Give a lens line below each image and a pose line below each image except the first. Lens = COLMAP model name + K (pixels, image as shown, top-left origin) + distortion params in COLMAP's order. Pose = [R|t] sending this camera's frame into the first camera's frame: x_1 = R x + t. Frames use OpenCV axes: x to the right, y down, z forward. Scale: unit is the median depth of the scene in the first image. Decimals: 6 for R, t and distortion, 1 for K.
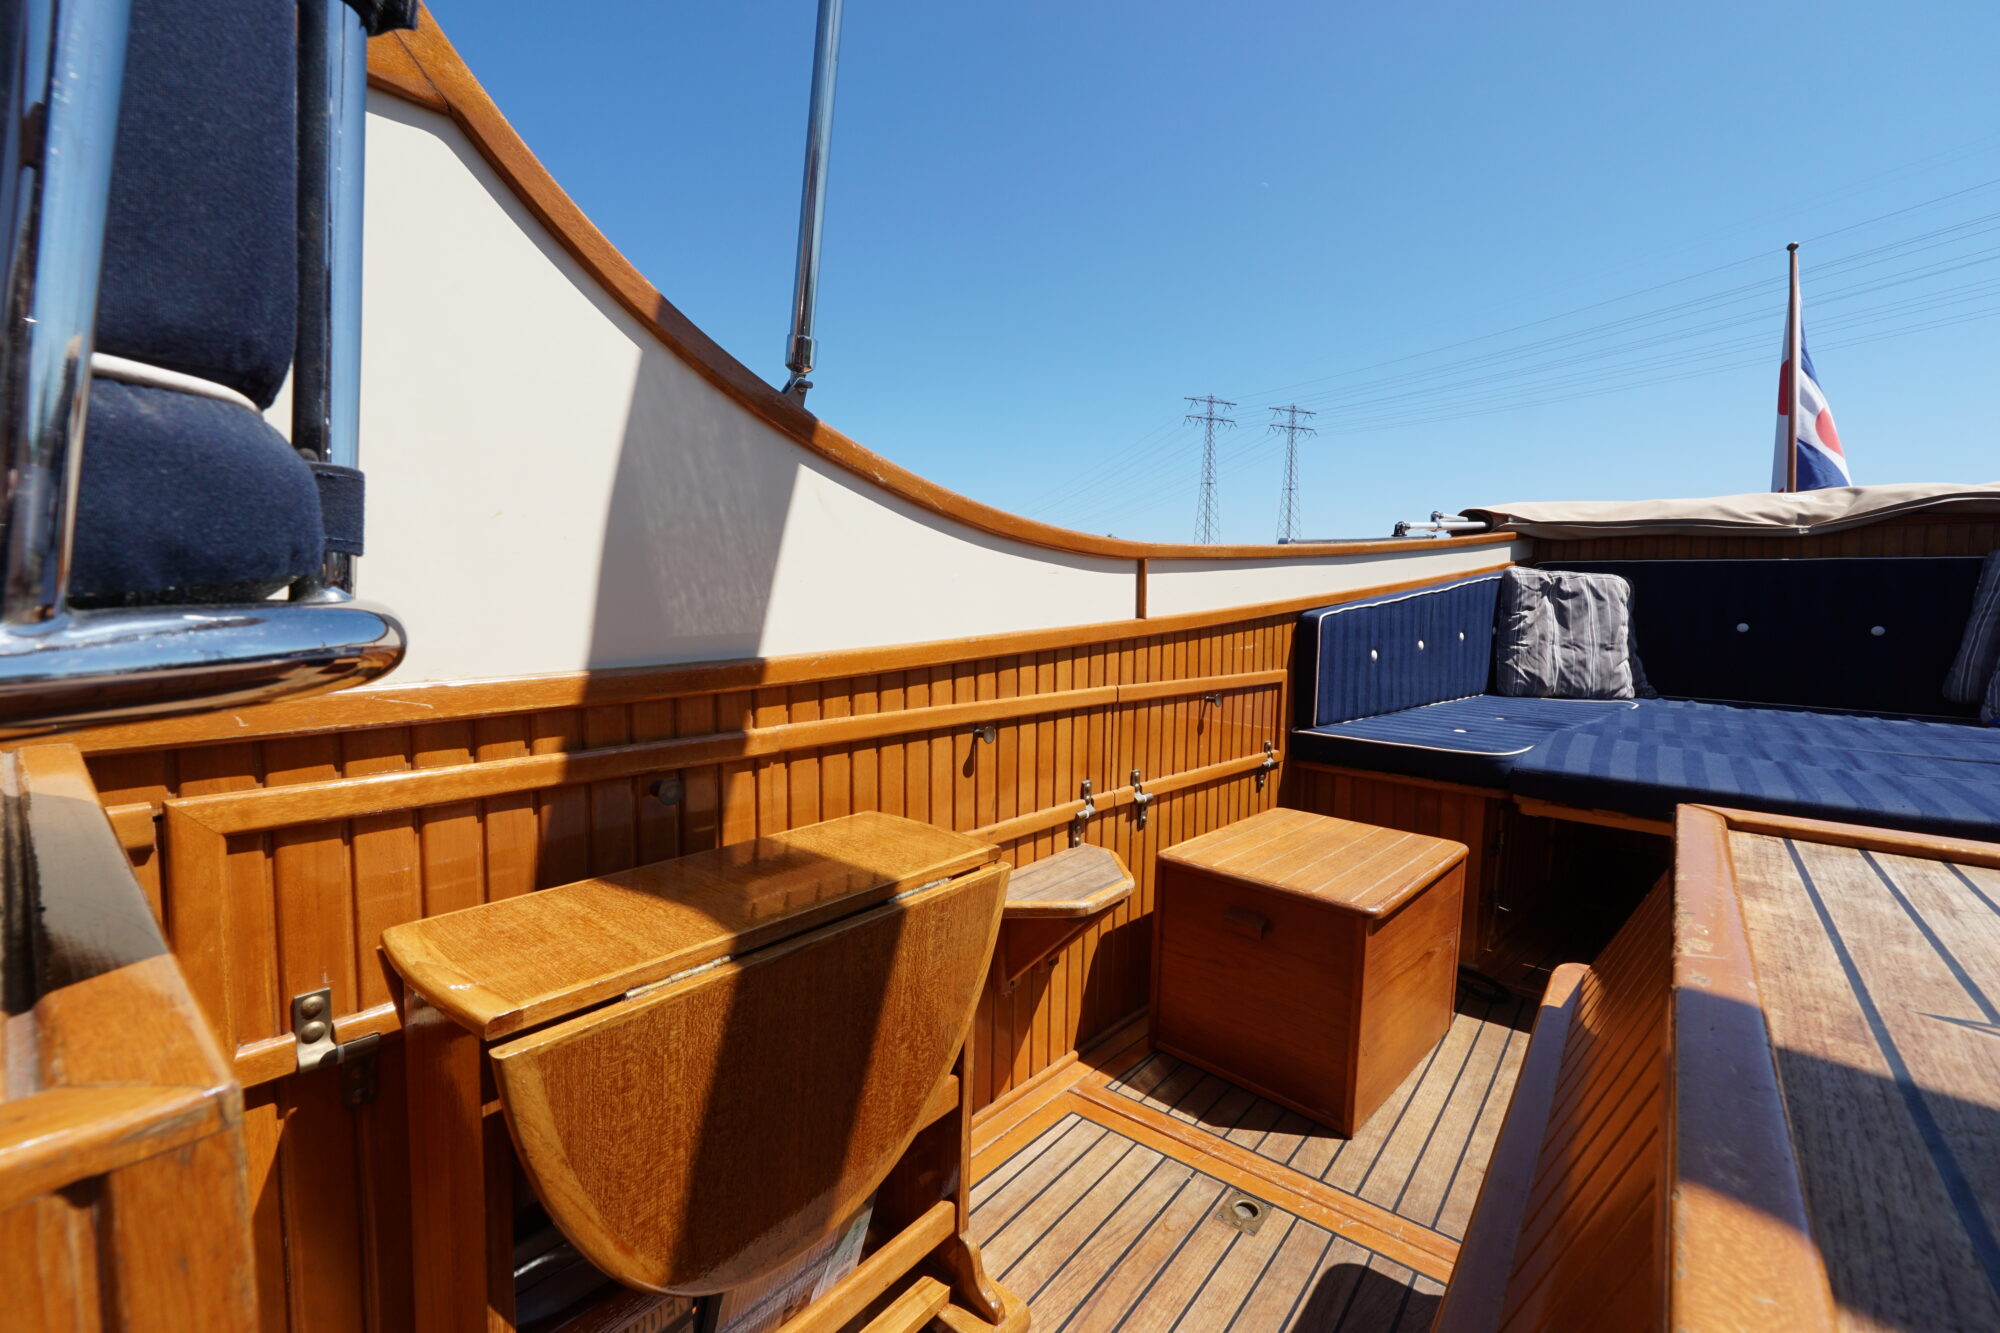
lens RADIAL K [[841.8, 0, 997.3], [0, 841.8, 667.8], [0, 0, 1]] dist [-0.017291, 0.007202]
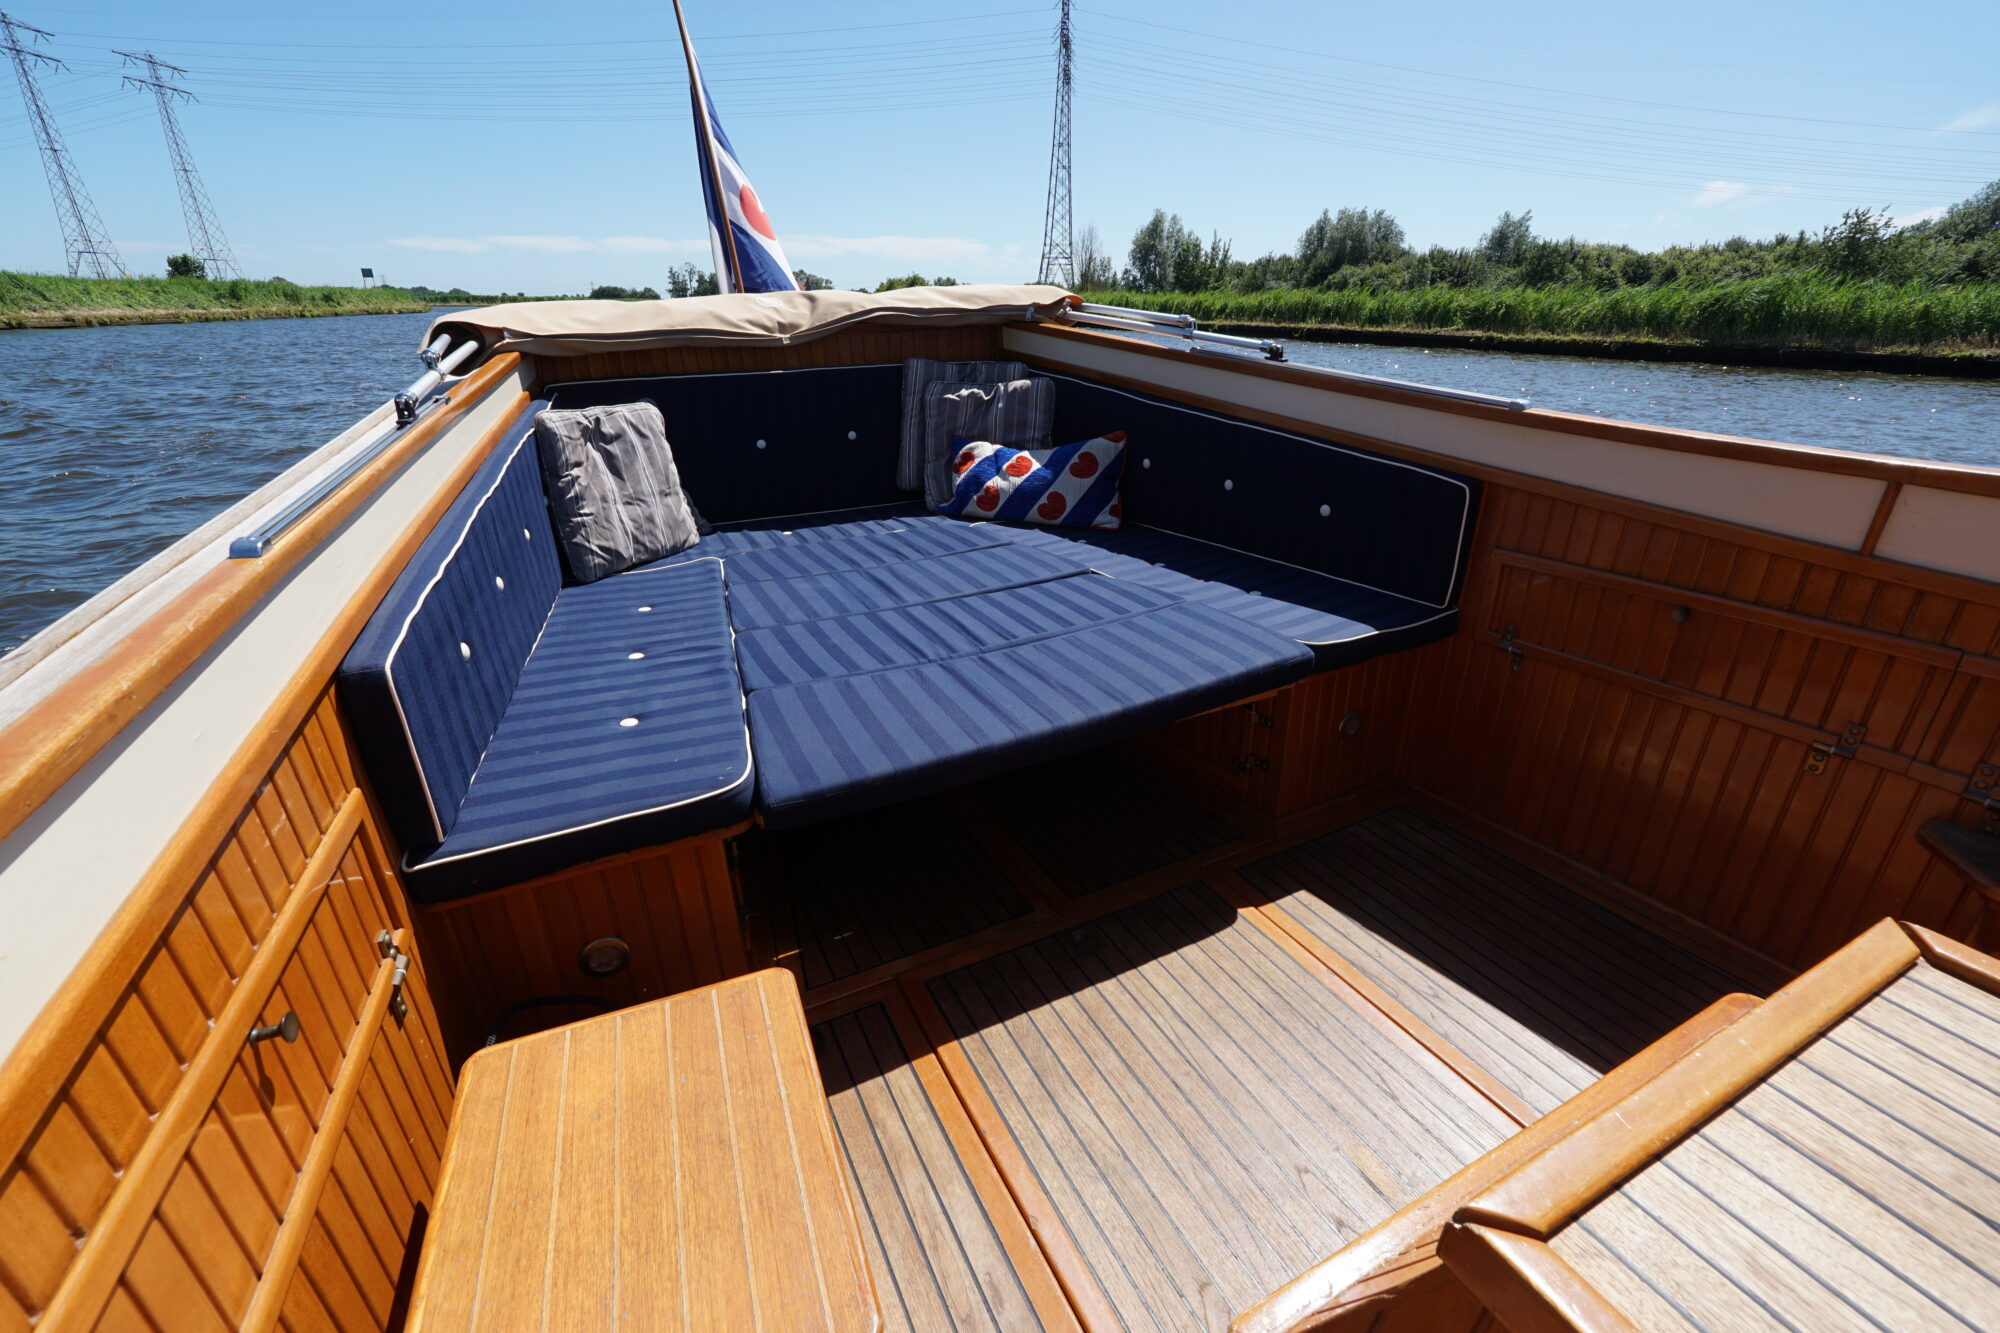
lens RADIAL K [[841.8, 0, 997.3], [0, 841.8, 667.8], [0, 0, 1]] dist [-0.017291, 0.007202]
pose [[0.413416, -0.383203, 0.825980, 0.081458], [0.107112, 0.921298, 0.373813, -0.151384], [-0.904220, -0.066068, 0.421925, 0.313513]]
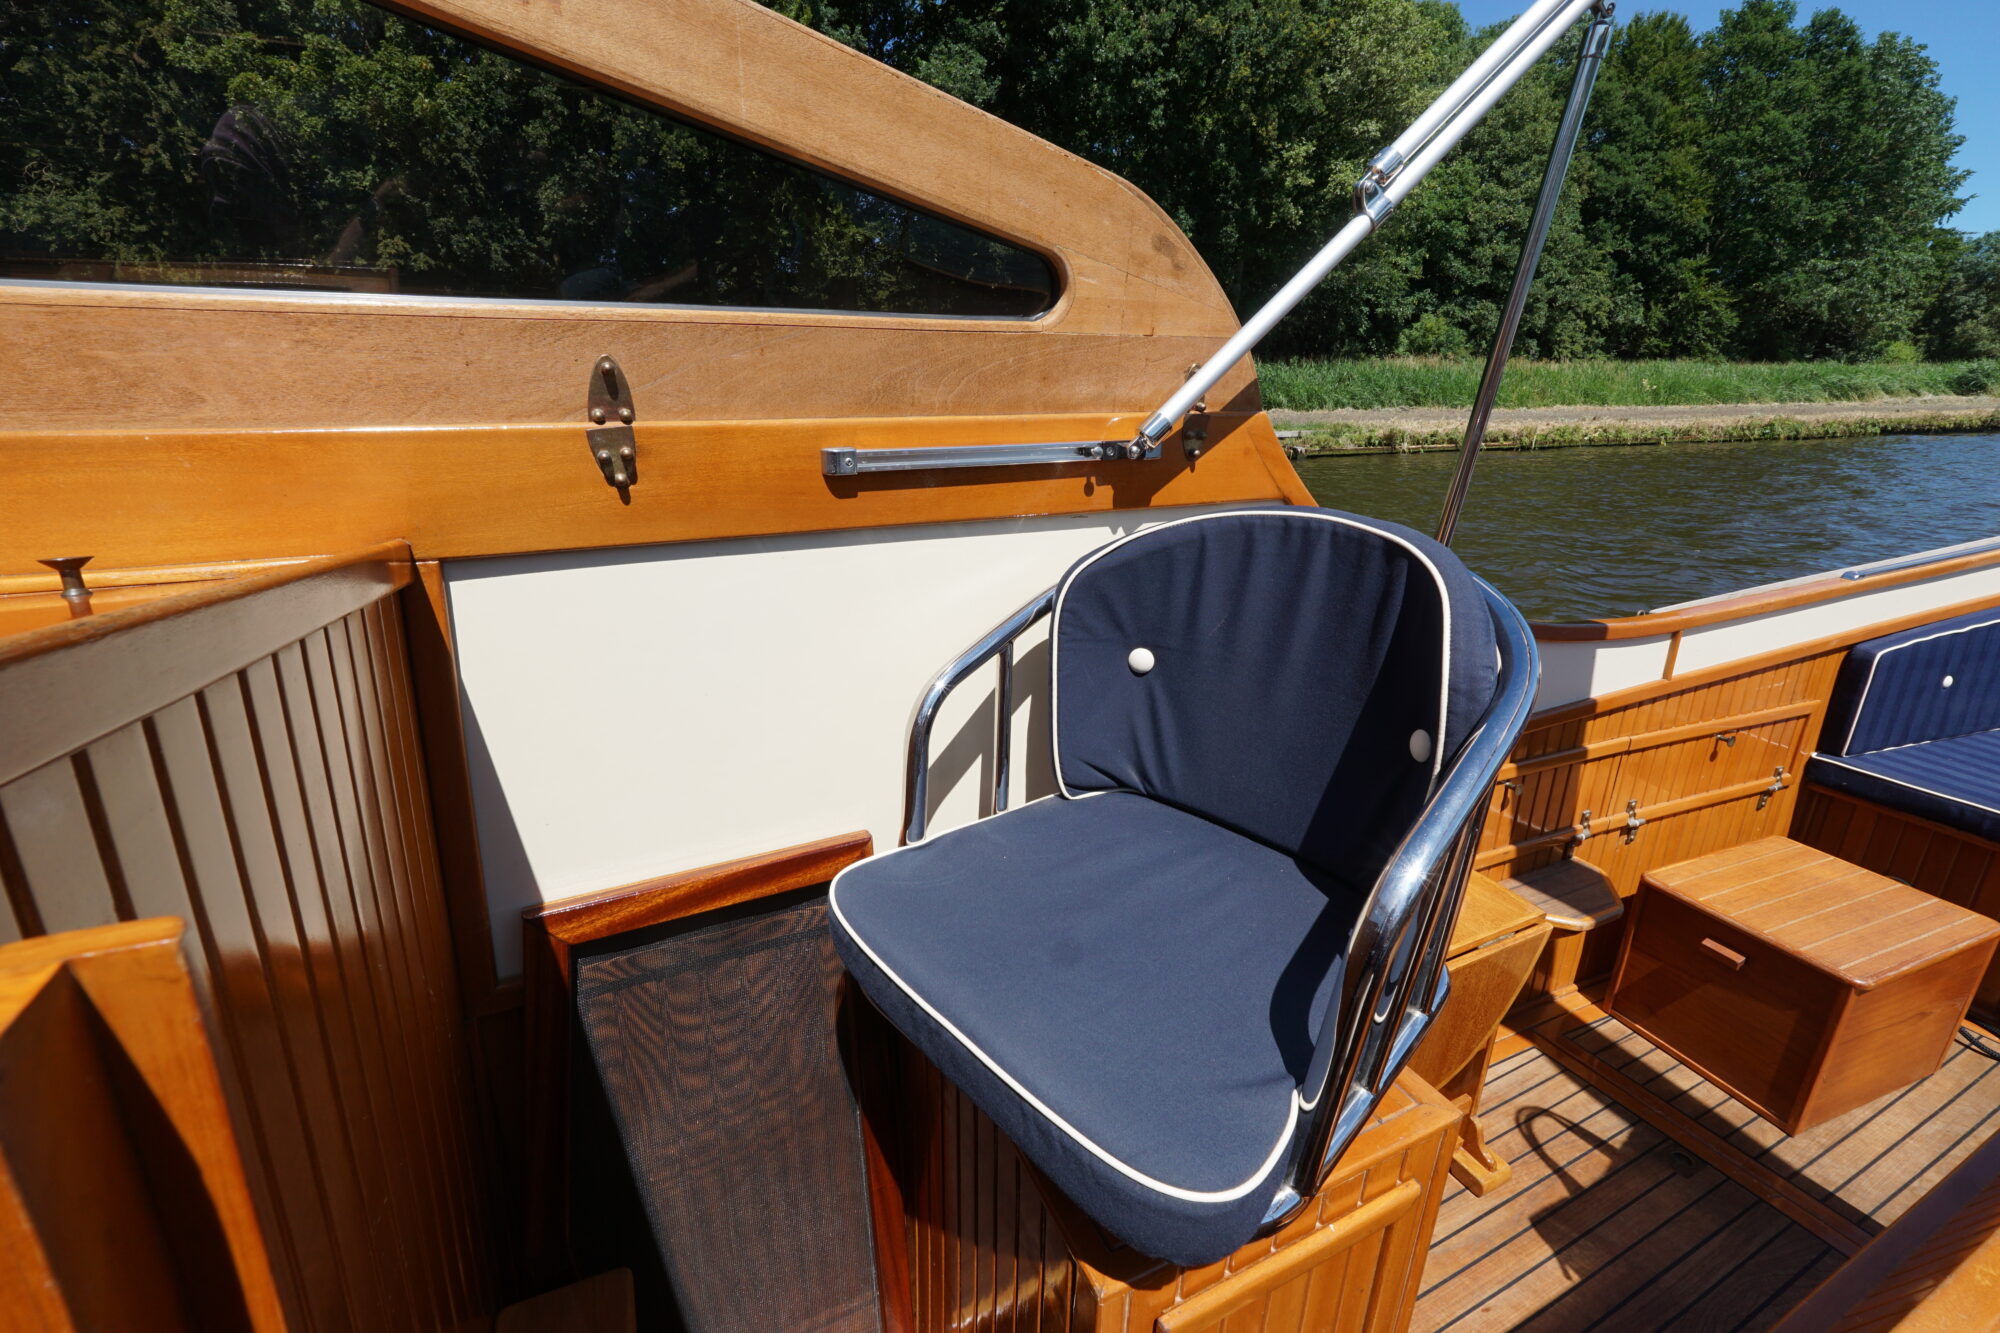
lens RADIAL K [[841.8, 0, 997.3], [0, 841.8, 667.8], [0, 0, 1]] dist [-0.017291, 0.007202]
pose [[0.903725, 0.117980, -0.411537, -0.103307], [-0.020042, 0.971883, 0.234608, -0.179935], [0.427645, -0.203773, 0.880679, -0.215916]]
